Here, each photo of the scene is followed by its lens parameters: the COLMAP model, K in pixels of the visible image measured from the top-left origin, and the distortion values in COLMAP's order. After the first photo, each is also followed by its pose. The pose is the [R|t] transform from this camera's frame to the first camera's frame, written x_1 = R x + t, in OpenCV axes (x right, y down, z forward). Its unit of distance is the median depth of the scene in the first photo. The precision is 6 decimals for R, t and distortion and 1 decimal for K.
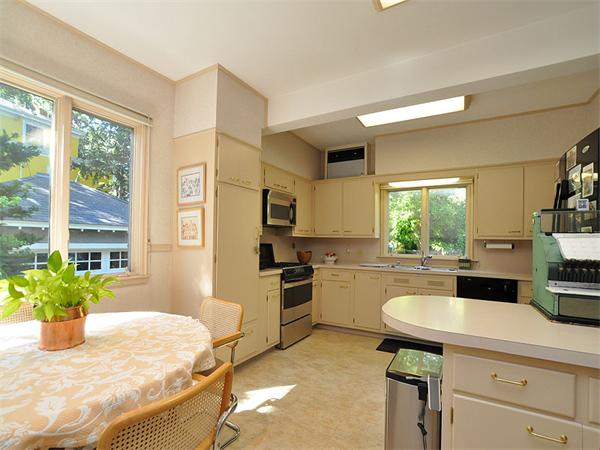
lens RADIAL K [[285.1, 0, 296.7], [0, 285.1, 235.2], [0, 0, 1]] dist [-0.074283, 0.030077]
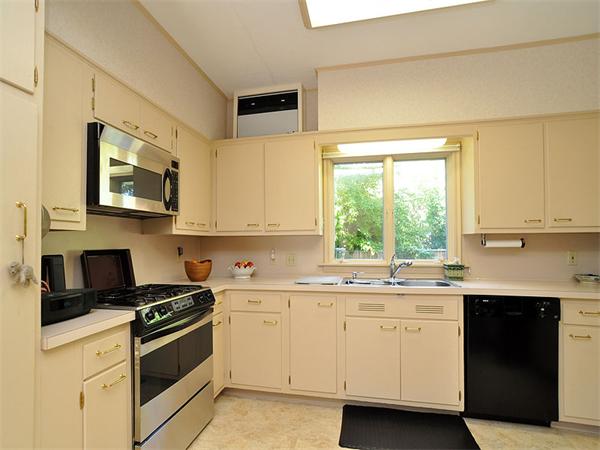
lens RADIAL K [[285.1, 0, 296.7], [0, 285.1, 235.2], [0, 0, 1]] dist [-0.074283, 0.030077]
pose [[0.948082, -0.013175, 0.317754, 0.038836], [0.014685, 0.999889, -0.002359, 0.011130], [-0.317688, 0.006903, 0.948170, 0.445950]]
